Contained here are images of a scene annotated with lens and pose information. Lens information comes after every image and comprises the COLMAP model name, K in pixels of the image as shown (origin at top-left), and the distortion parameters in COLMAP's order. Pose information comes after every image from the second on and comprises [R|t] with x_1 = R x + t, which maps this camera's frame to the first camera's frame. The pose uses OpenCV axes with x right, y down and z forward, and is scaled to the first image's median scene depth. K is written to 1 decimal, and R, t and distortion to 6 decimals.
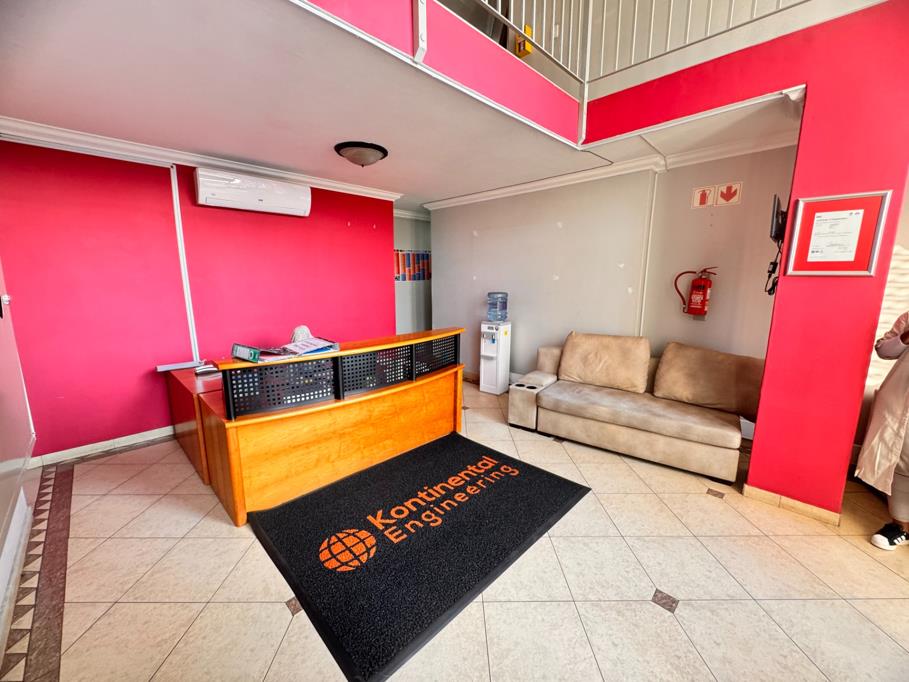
lens RADIAL K [[366.3, 0, 452.7], [0, 366.3, 342.6], [0, 0, 1]] dist [-0.017297, -0.000412]
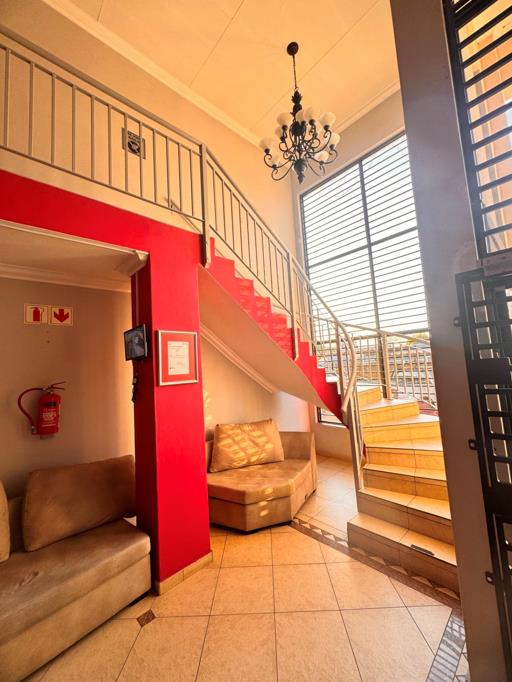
lens RADIAL K [[274.9, 0, 255.7], [0, 274.9, 342.8], [0, 0, 1]] dist [-0.017297, -0.000412]
pose [[0.040832, 0.098391, 0.994310, -0.029348], [0.231589, 0.967108, -0.105210, -0.115471], [-0.971956, 0.234567, 0.016703, 0.462244]]
